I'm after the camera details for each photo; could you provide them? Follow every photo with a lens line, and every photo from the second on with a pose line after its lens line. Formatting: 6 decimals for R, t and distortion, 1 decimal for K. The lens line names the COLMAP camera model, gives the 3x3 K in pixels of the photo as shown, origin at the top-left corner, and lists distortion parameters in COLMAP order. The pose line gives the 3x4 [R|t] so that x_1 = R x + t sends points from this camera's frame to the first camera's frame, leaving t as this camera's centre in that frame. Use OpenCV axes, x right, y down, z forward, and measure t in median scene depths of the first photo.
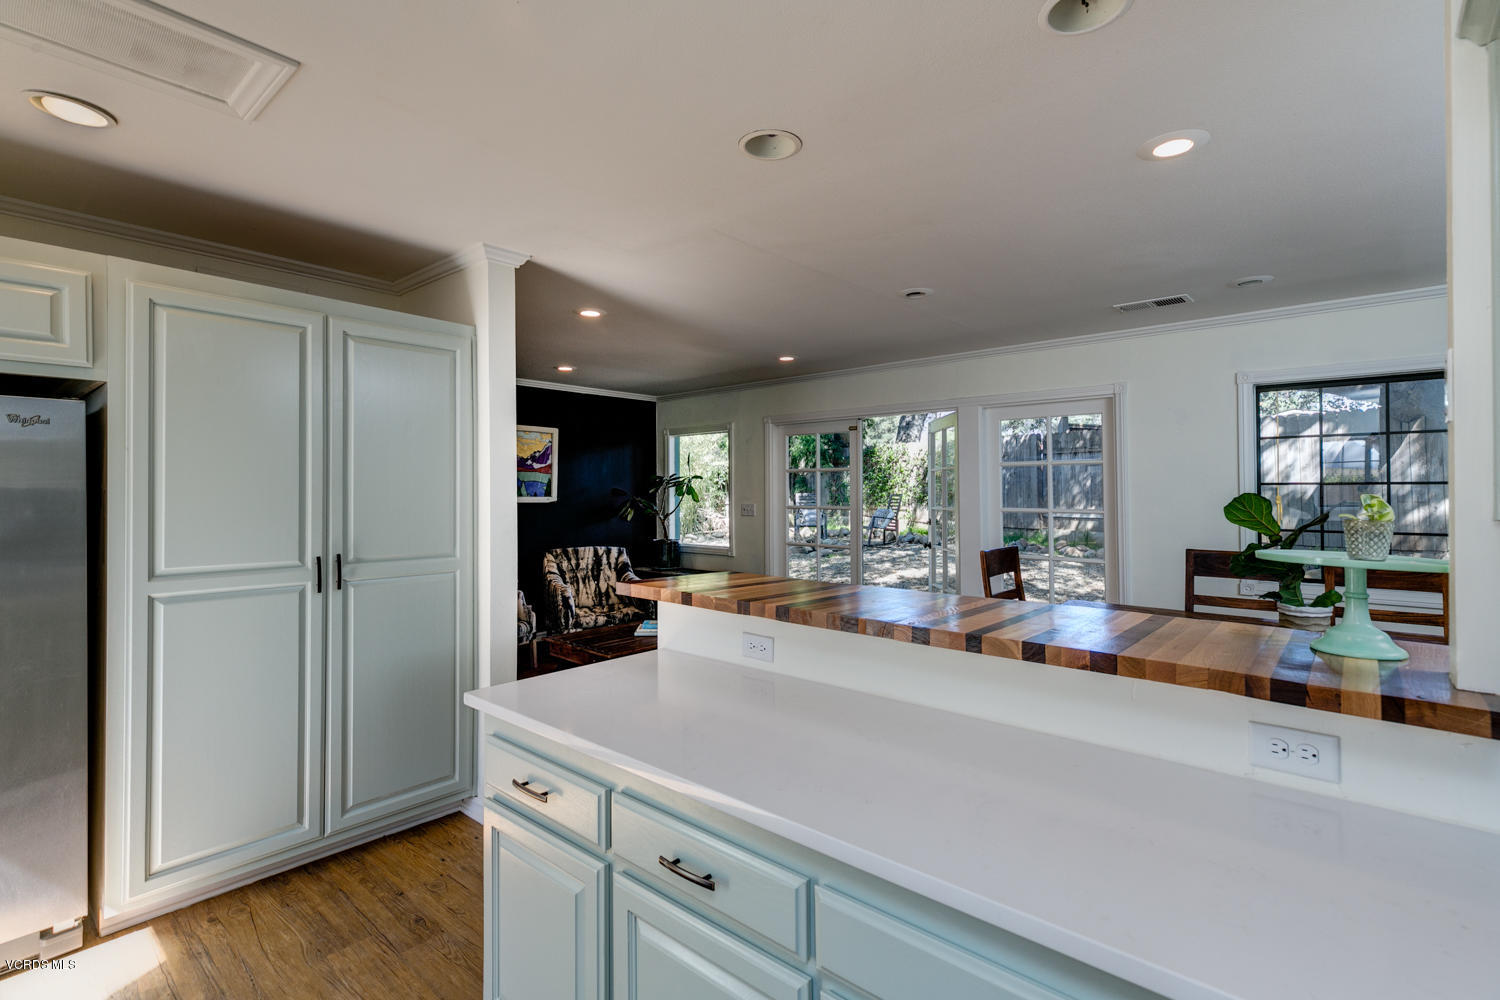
lens RADIAL K [[673.3, 0, 752.4], [0, 673.3, 495.0], [0, 0, 1]] dist [0.008005, 0.000286]
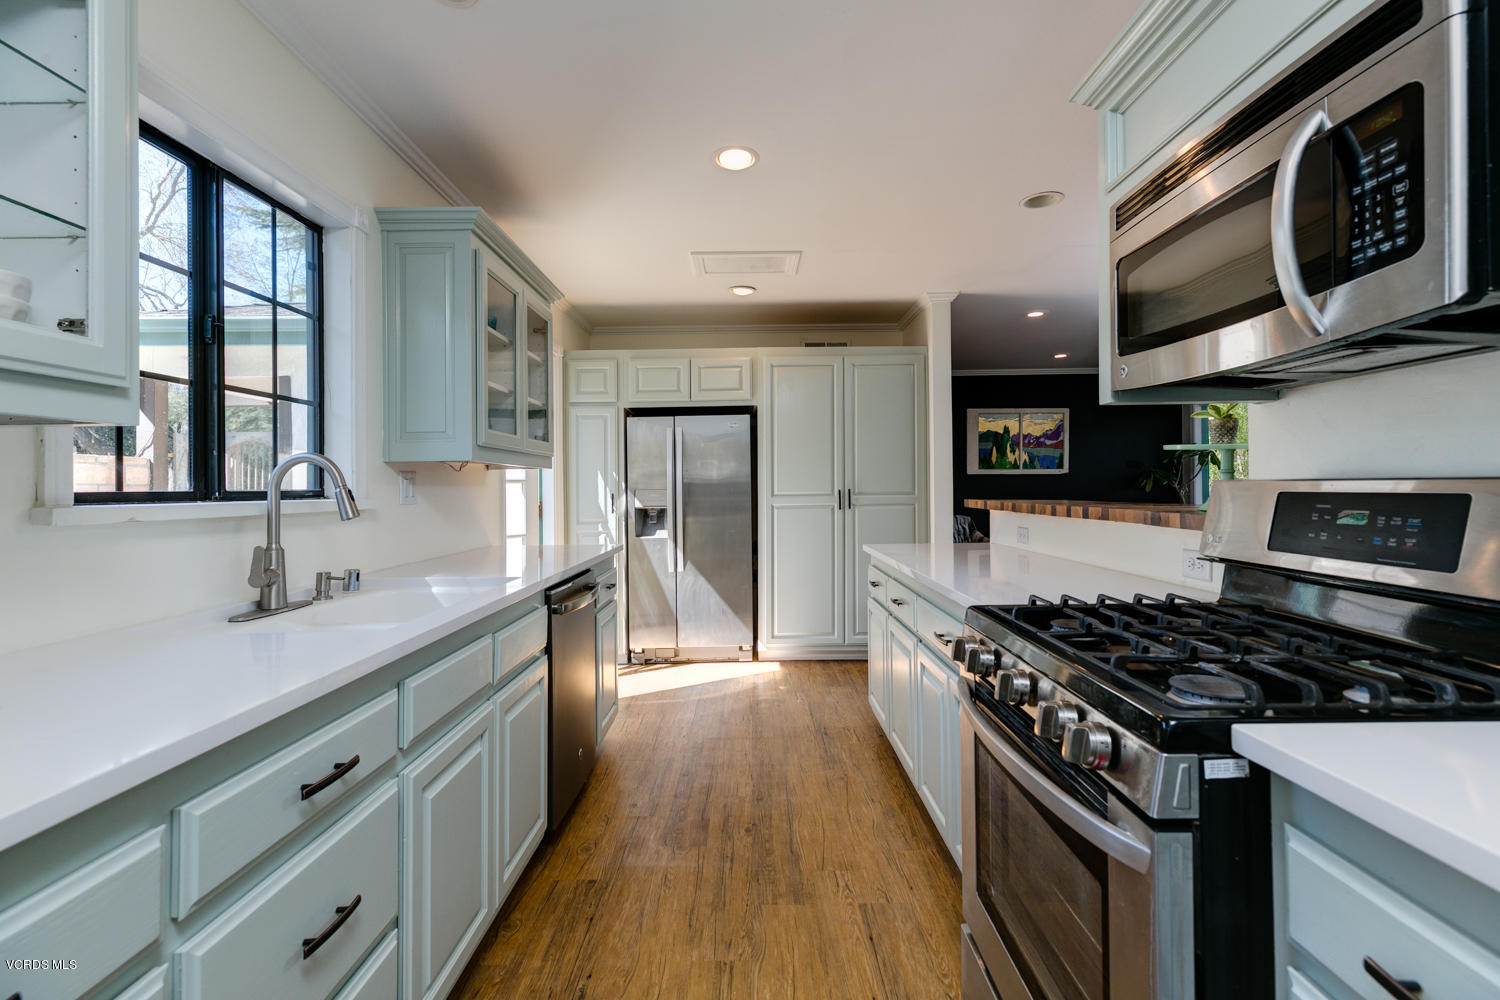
lens RADIAL K [[673.3, 0, 752.4], [0, 673.3, 495.0], [0, 0, 1]] dist [0.008005, 0.000286]
pose [[0.647950, 0.001565, -0.761682, 0.661807], [0.005948, 0.999957, 0.007114, 0.102337], [0.761660, -0.009140, 0.647912, -0.401862]]
